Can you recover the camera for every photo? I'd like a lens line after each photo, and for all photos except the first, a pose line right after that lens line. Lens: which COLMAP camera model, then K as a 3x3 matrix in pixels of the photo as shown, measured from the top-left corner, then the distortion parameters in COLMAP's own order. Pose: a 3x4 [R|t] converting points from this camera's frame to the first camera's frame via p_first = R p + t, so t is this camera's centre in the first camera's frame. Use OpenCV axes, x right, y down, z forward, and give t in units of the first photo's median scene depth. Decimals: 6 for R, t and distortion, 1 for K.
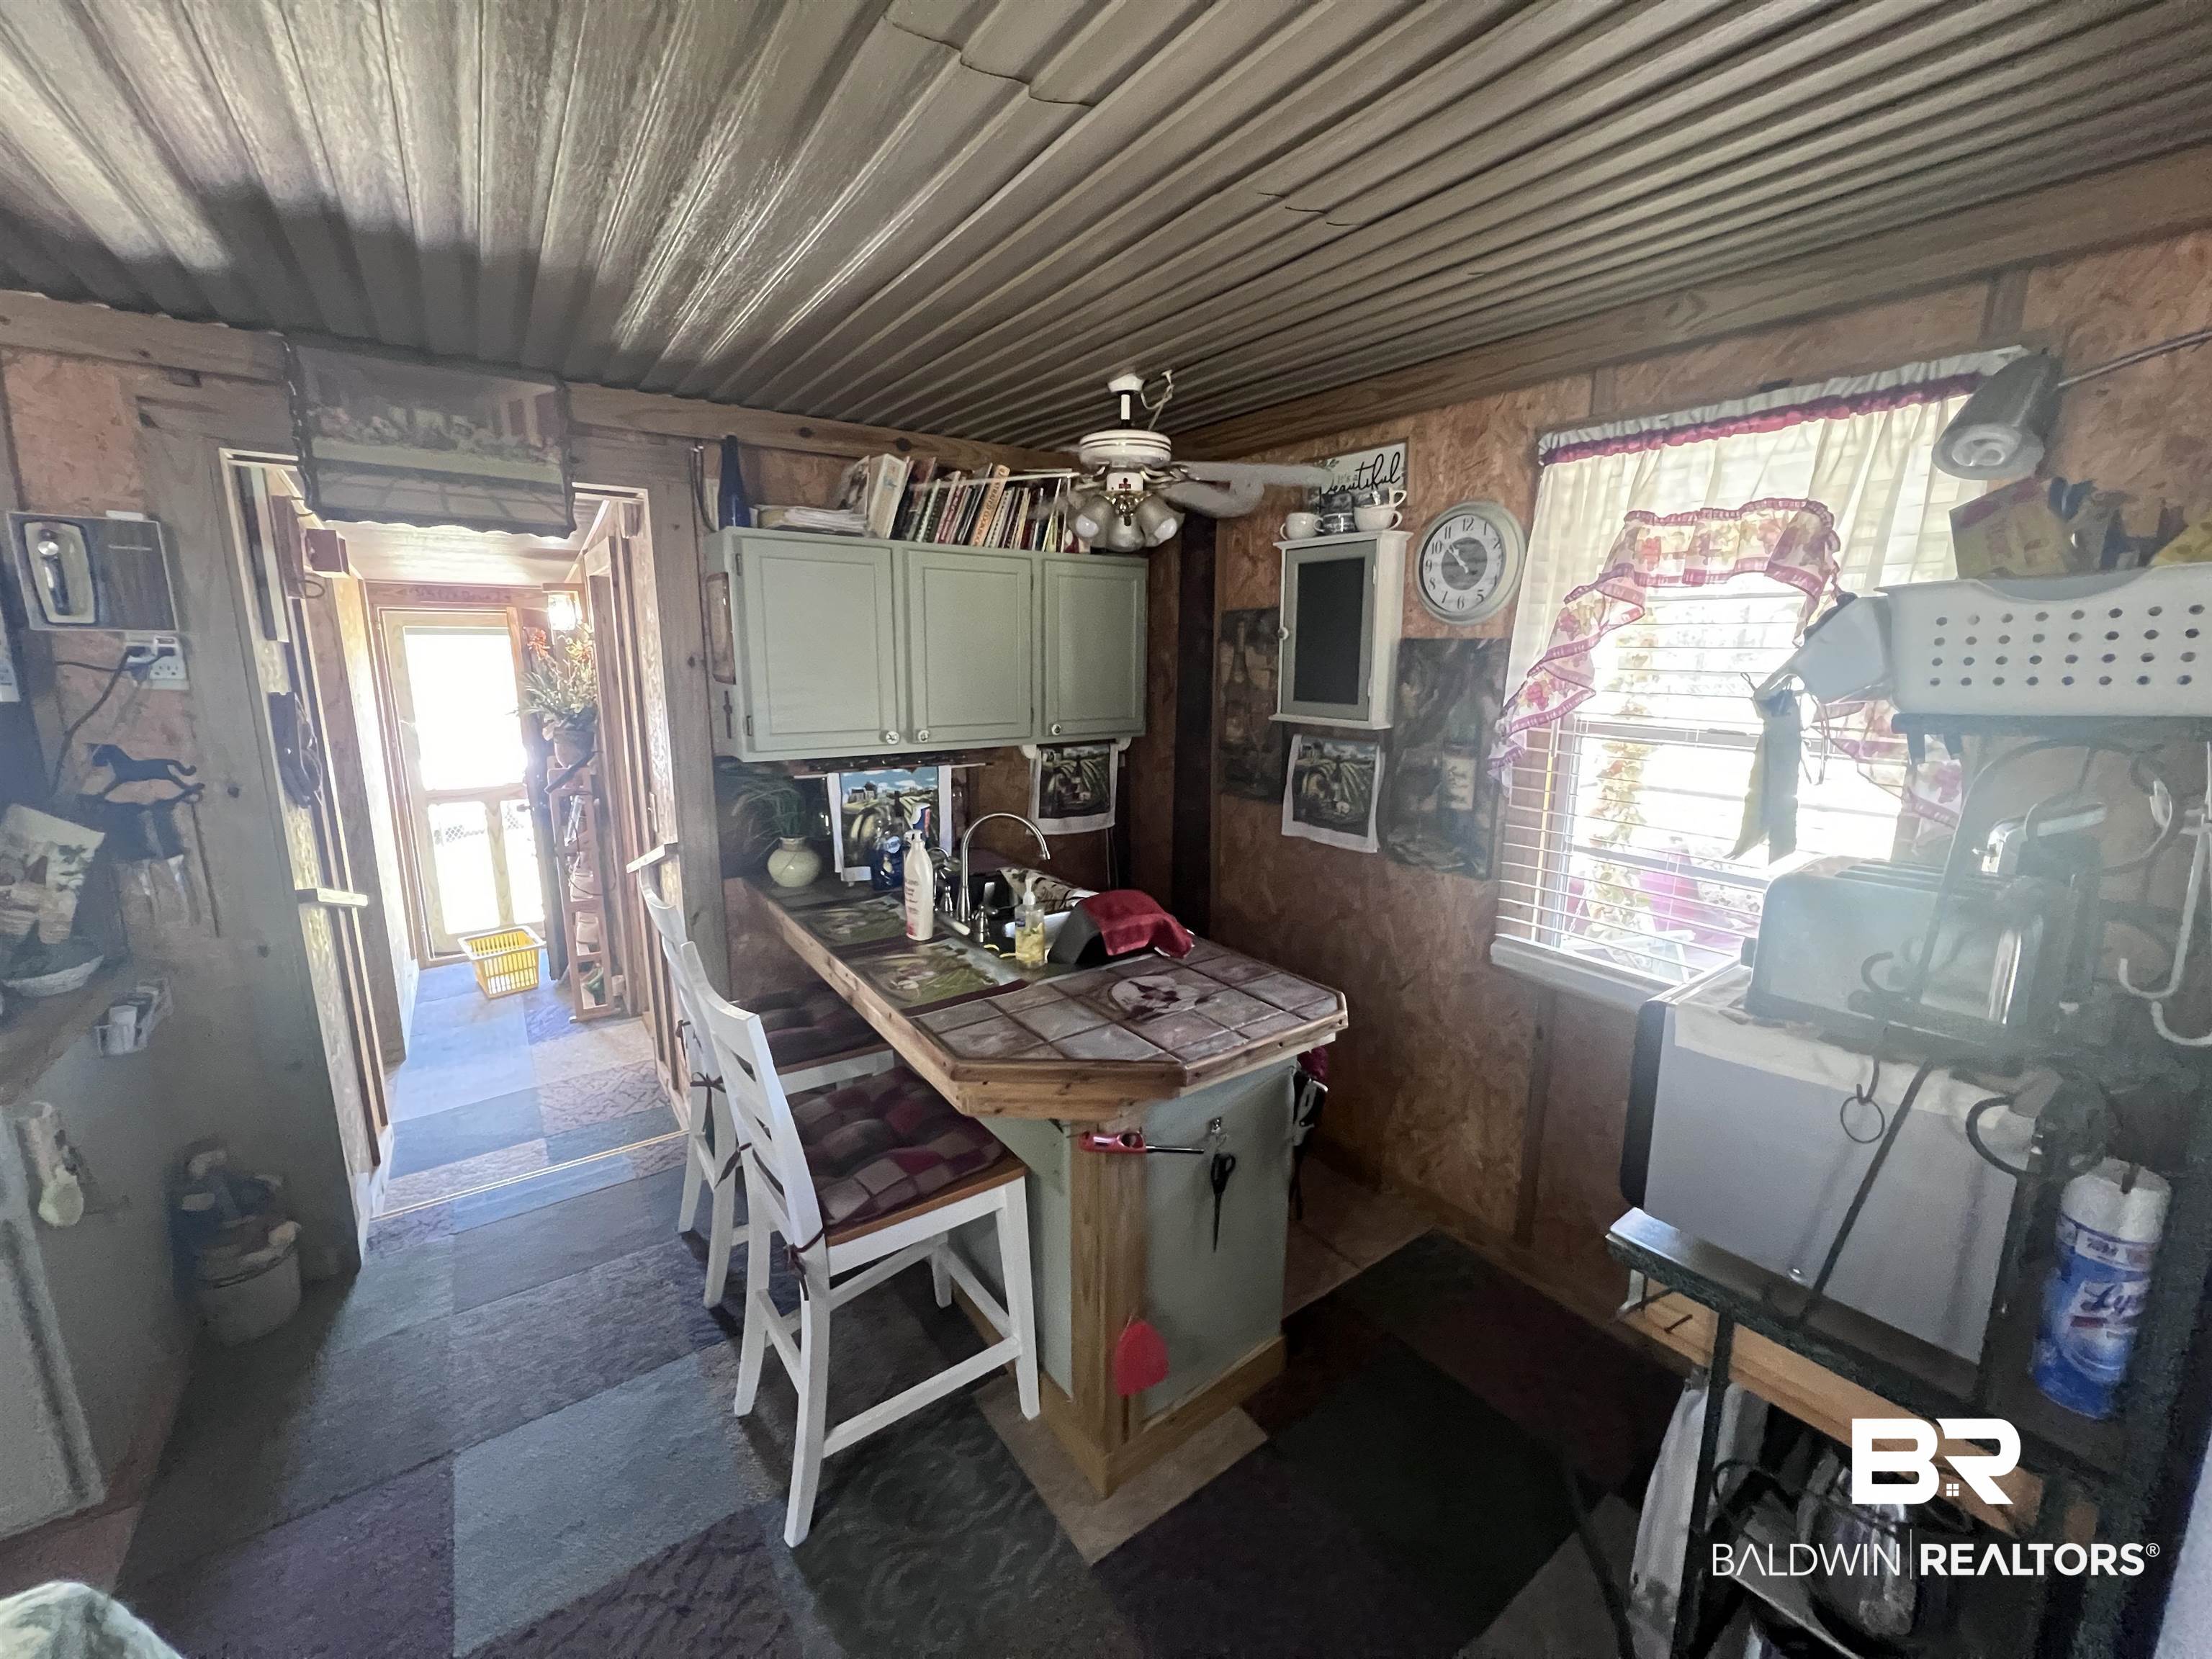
lens RADIAL K [[877.9, 0, 1102.8], [0, 877.9, 820.8], [0, 0, 1]] dist [0.001520, -0.000191]
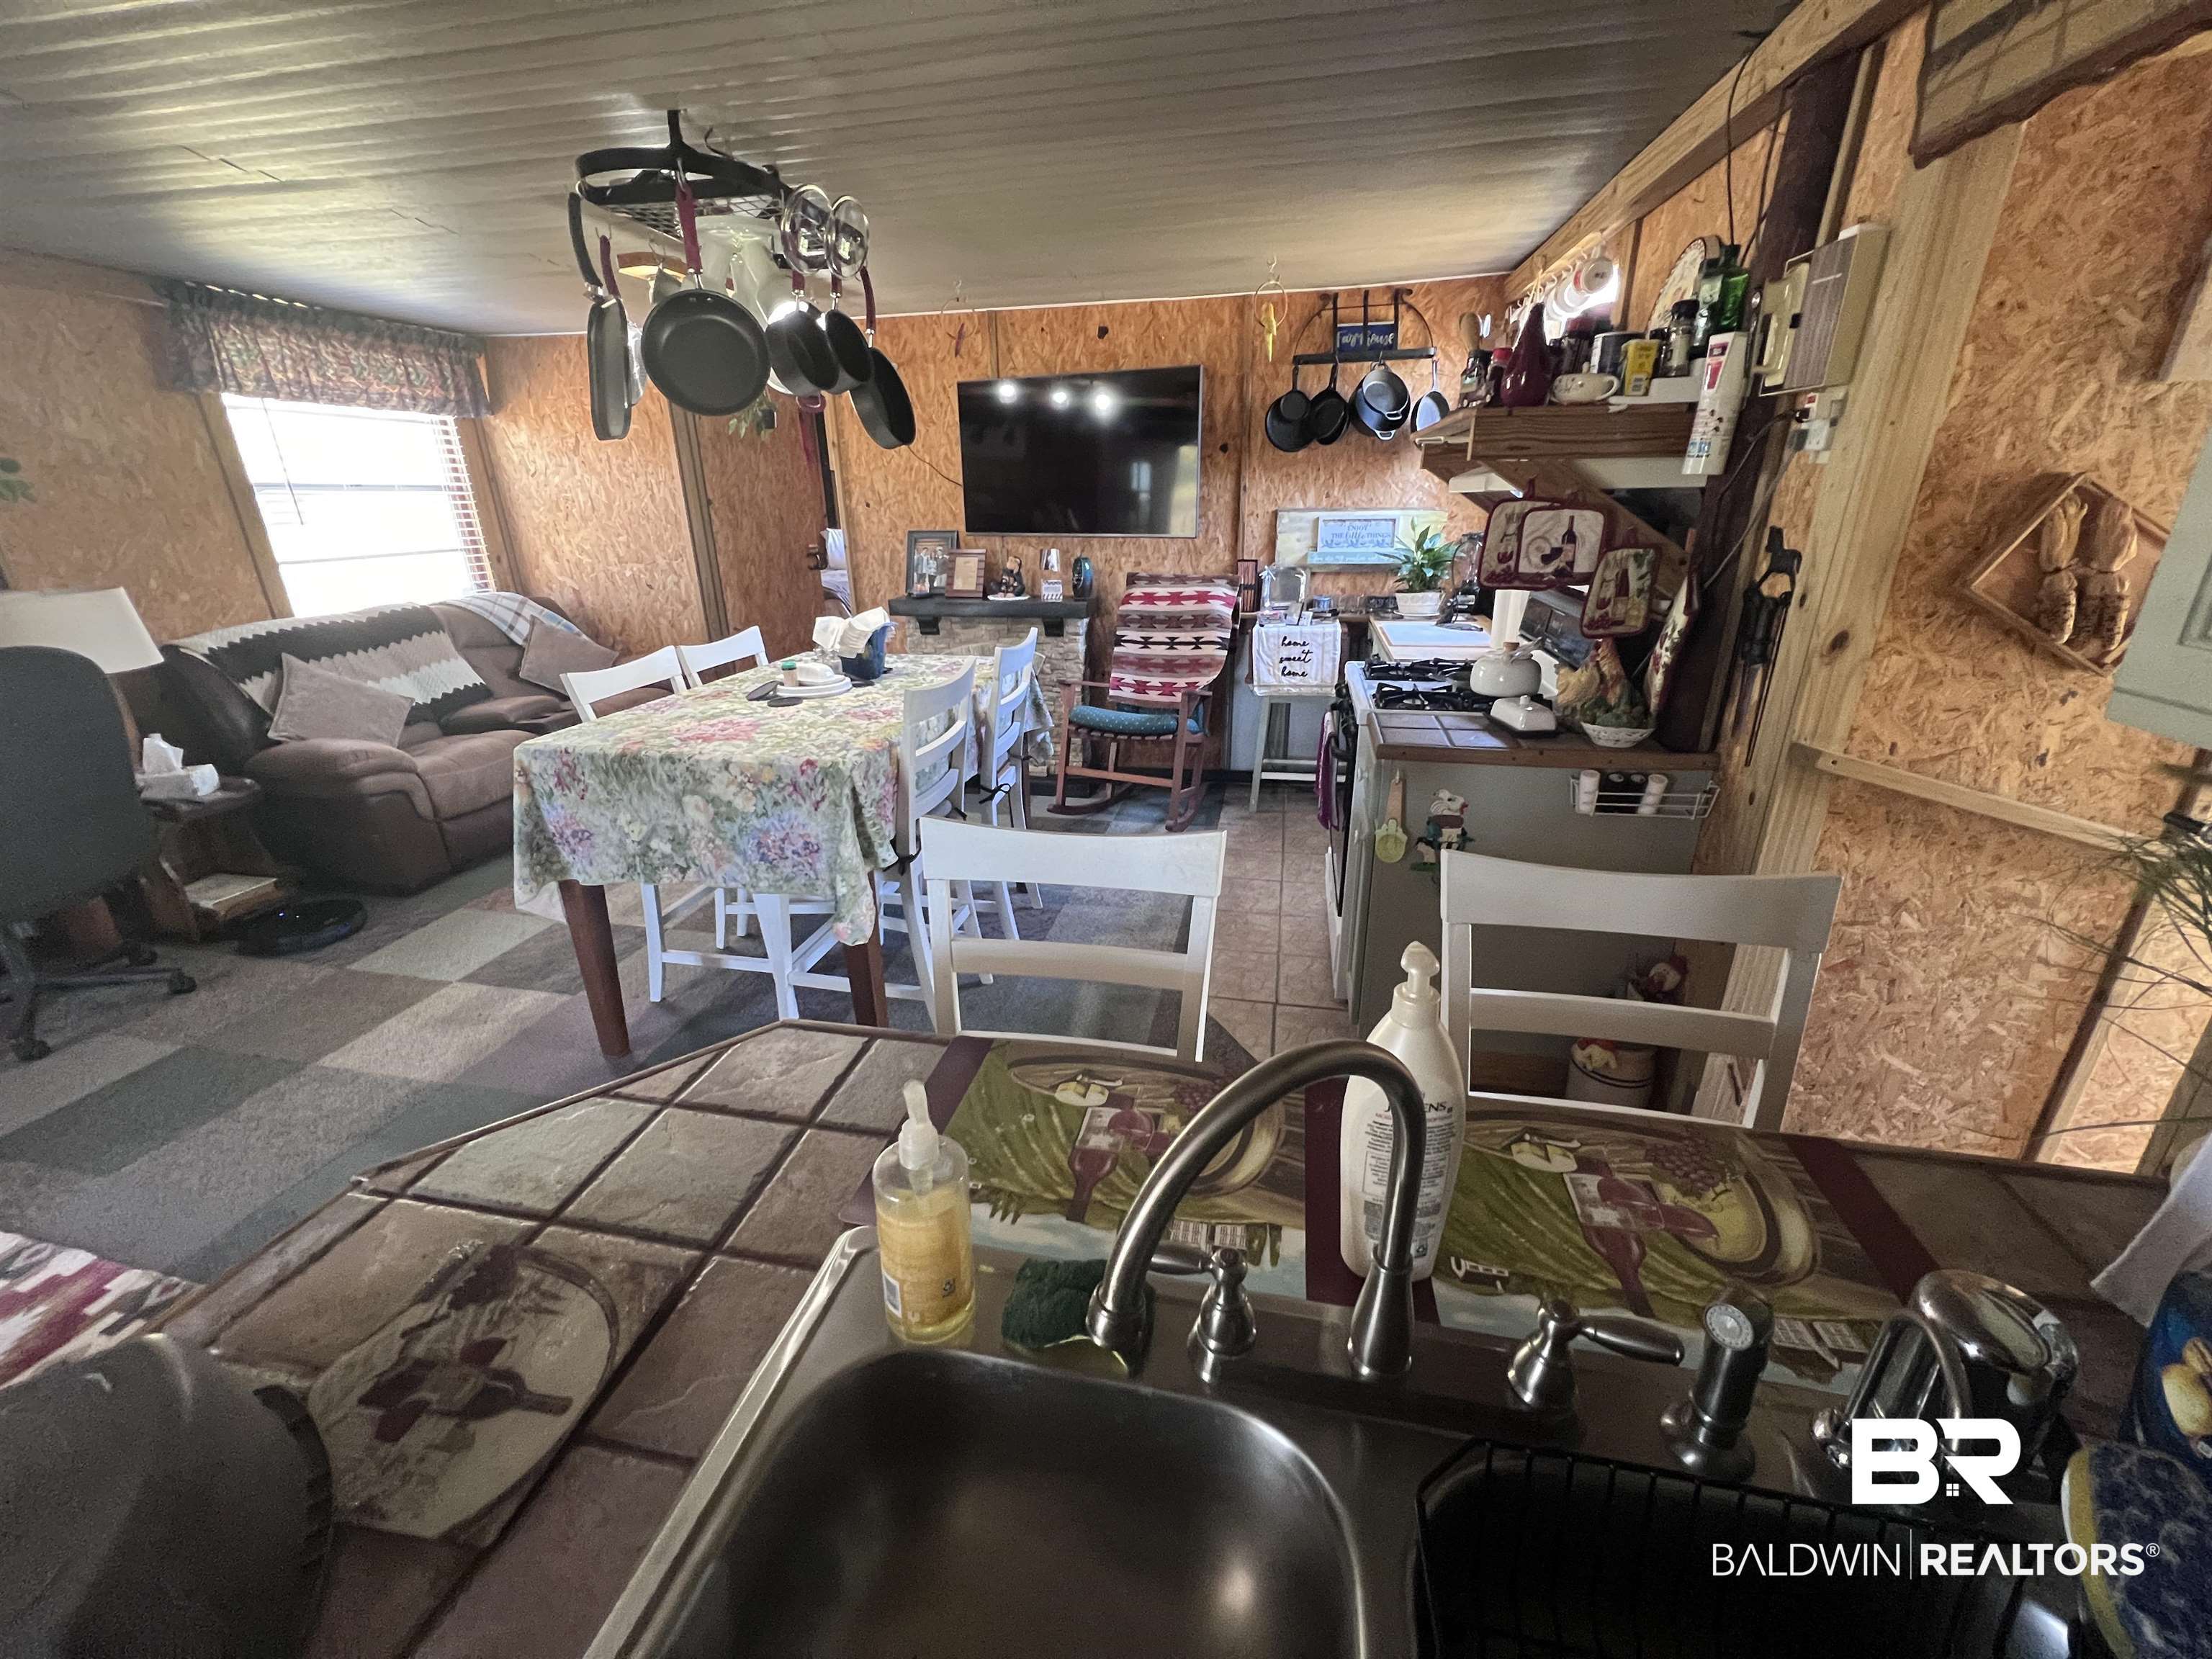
lens RADIAL K [[877.9, 0, 1106.7], [0, 877.9, 821.4], [0, 0, 1]] dist [0.001520, -0.000191]
pose [[-0.734966, 0.244797, -0.632376, 0.035566], [-0.120168, 0.870786, 0.476750, -0.174672], [0.667371, 0.426387, -0.610582, 1.249969]]
